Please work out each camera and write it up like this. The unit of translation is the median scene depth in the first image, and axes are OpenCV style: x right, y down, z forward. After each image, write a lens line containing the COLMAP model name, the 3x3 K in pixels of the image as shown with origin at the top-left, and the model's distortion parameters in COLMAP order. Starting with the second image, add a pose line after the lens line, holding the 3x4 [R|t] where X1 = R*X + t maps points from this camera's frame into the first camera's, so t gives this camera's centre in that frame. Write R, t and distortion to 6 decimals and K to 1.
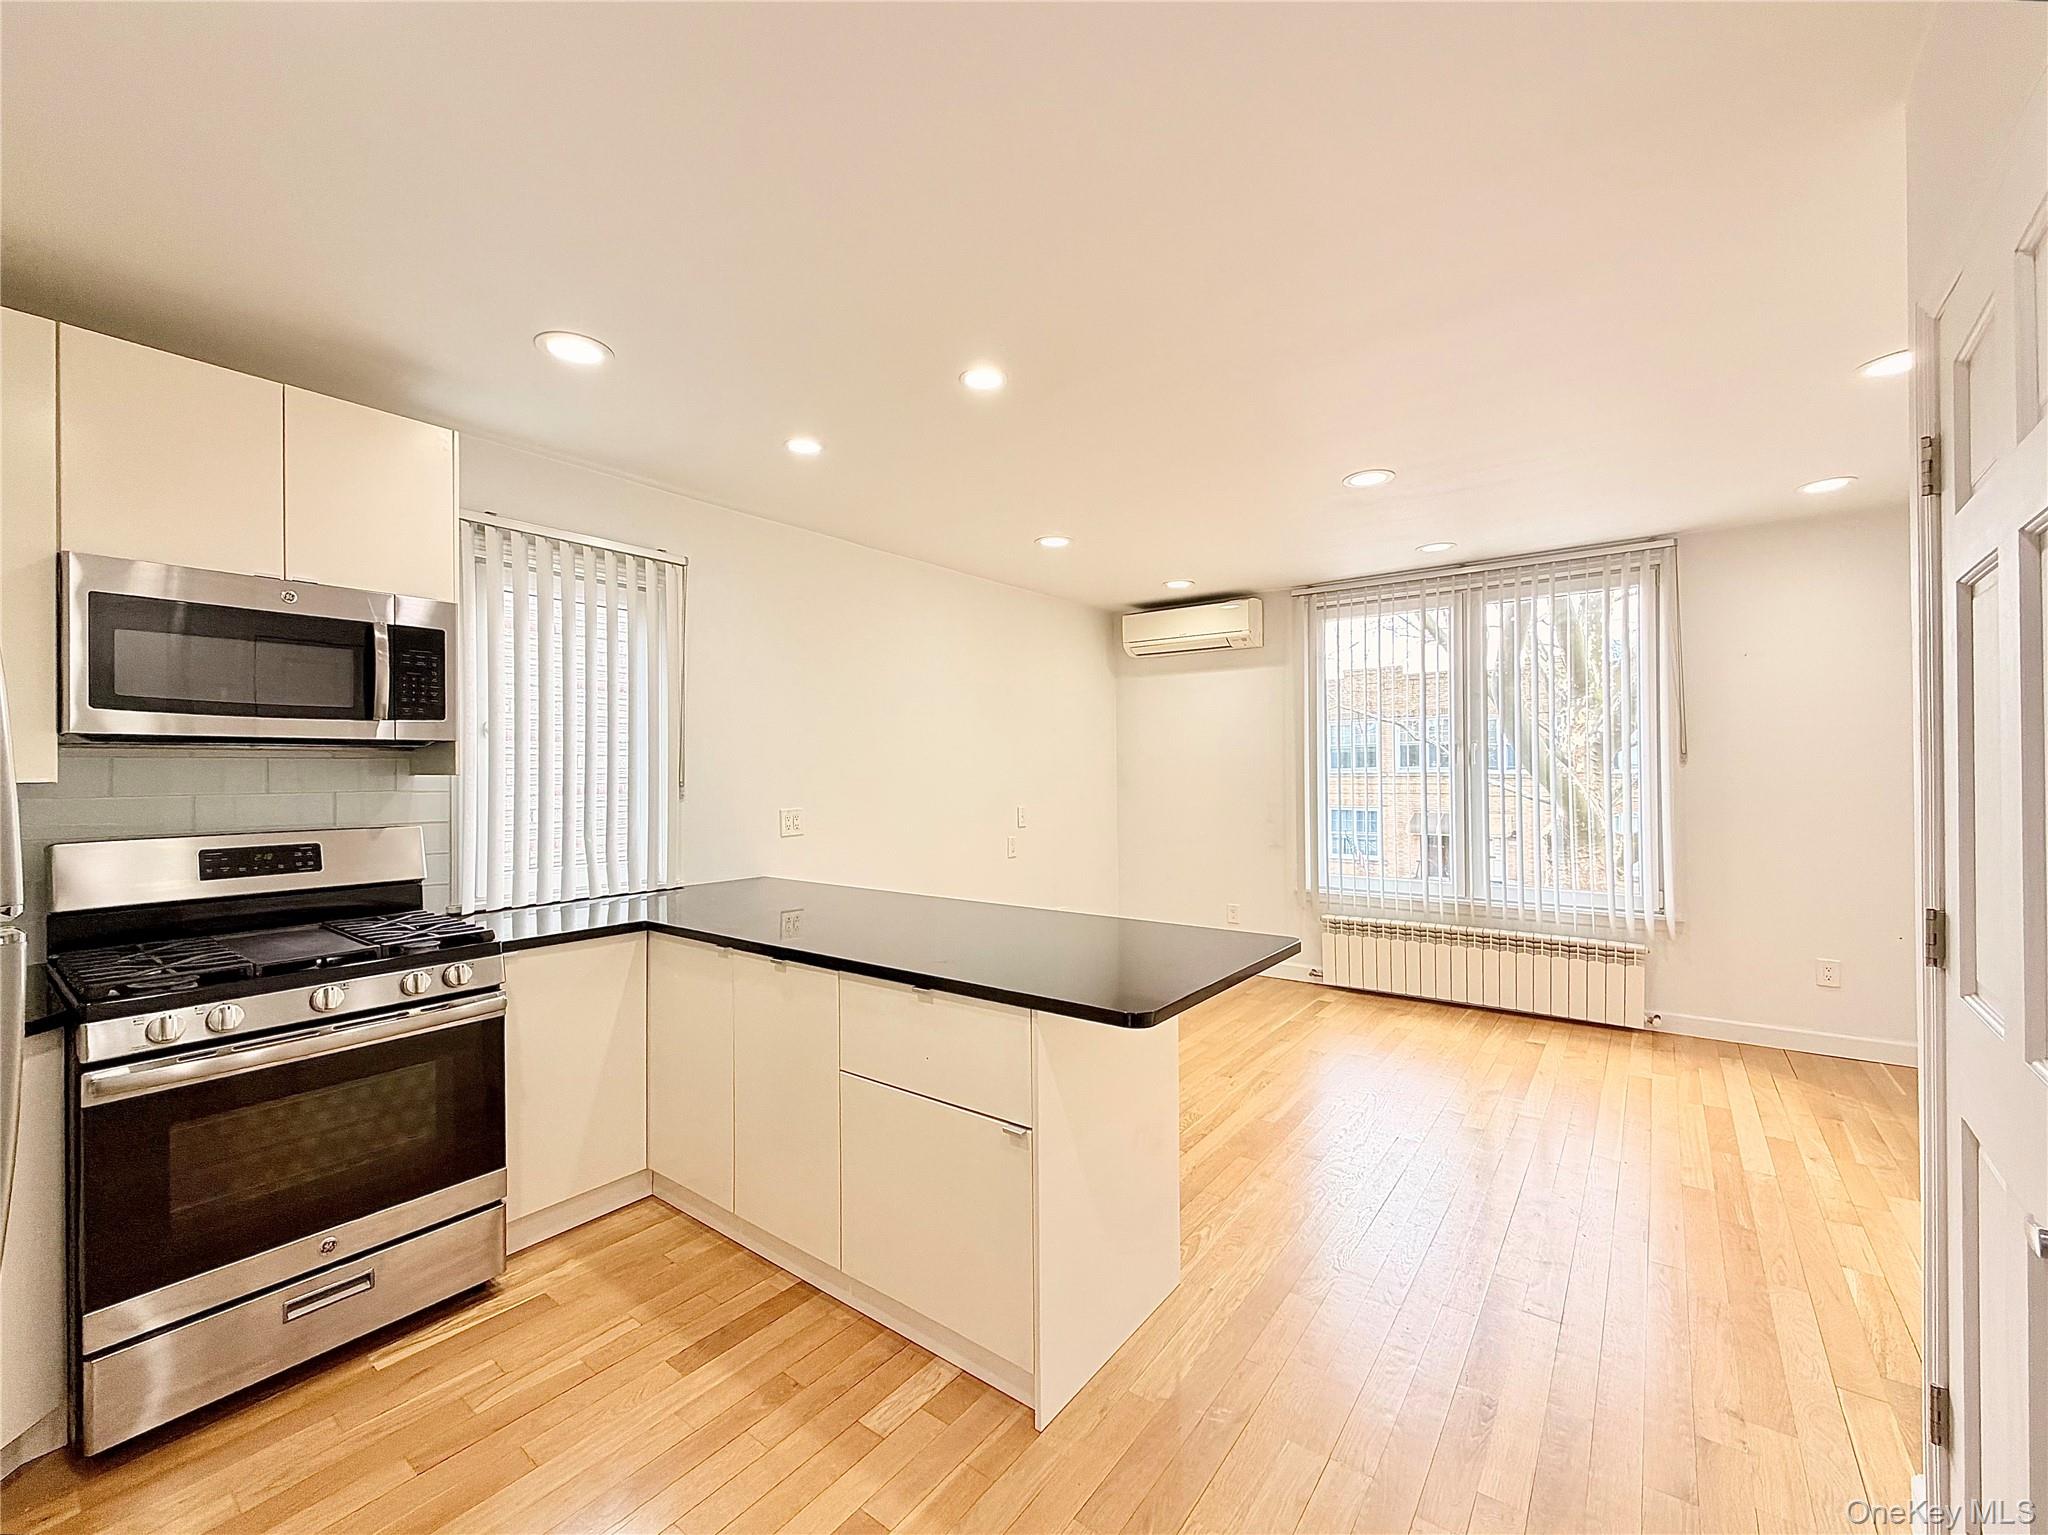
lens RADIAL K [[841.8, 0, 1016.9], [0, 841.8, 769.5], [0, 0, 1]] dist [0.000012, 0.000310]
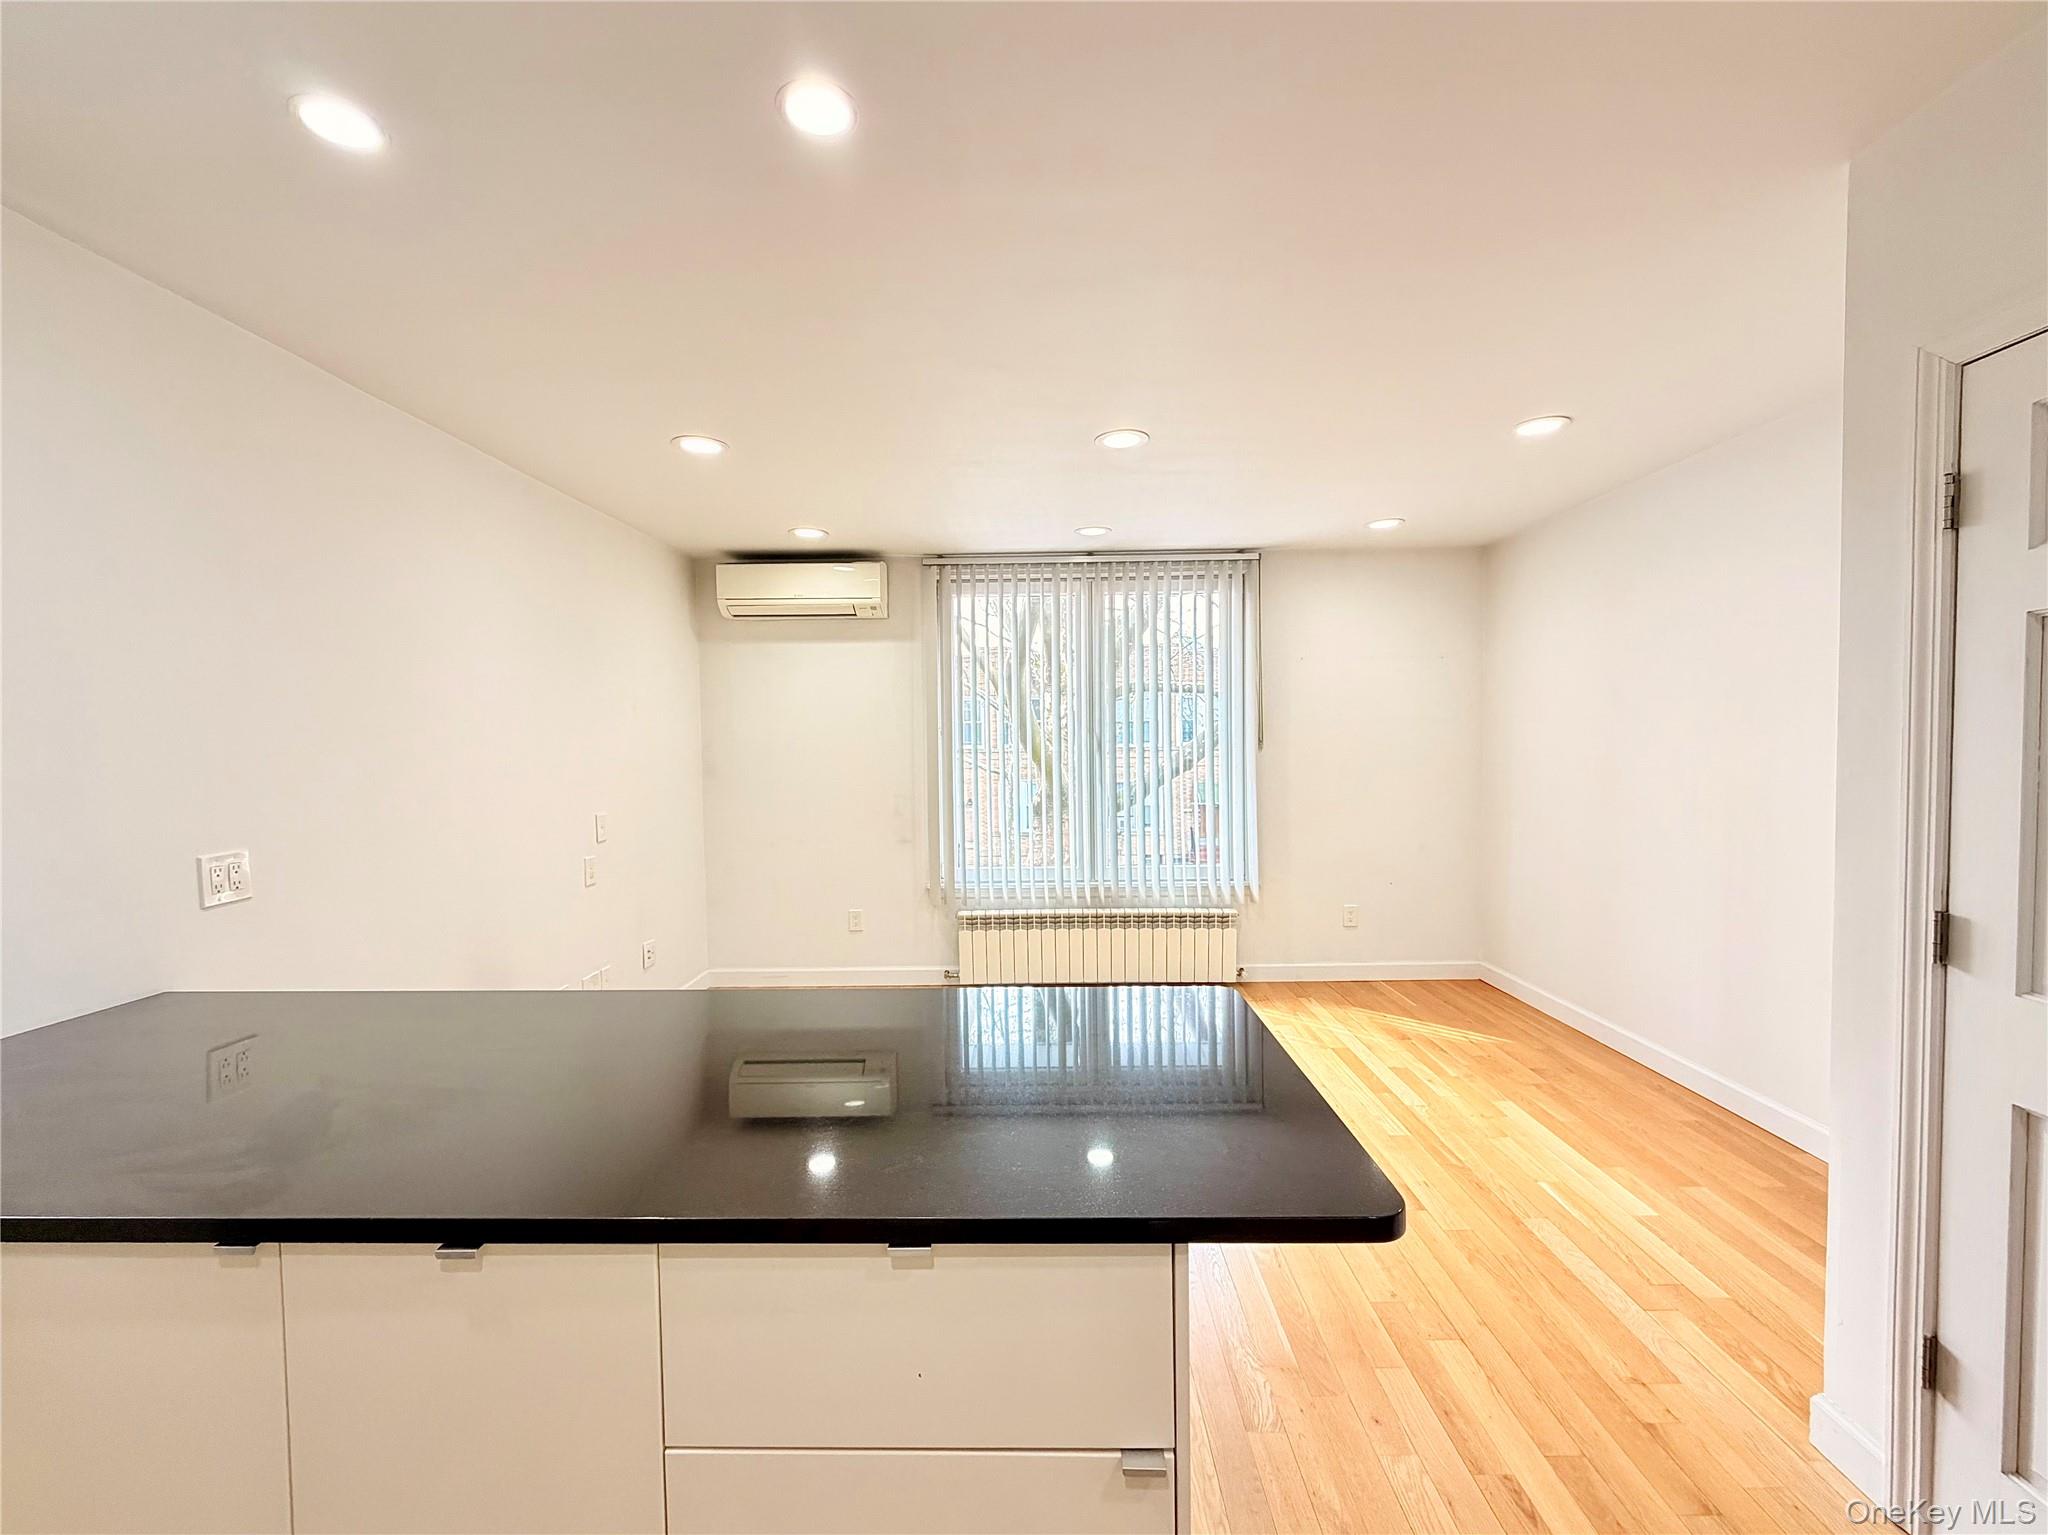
lens RADIAL K [[841.8, 0, 1016.9], [0, 841.8, 769.5], [0, 0, 1]] dist [0.000012, 0.000310]
pose [[0.808244, -0.023433, 0.588382, -0.166522], [0.005292, 0.999457, 0.032536, -0.019764], [-0.588824, -0.023183, 0.807928, 0.267591]]
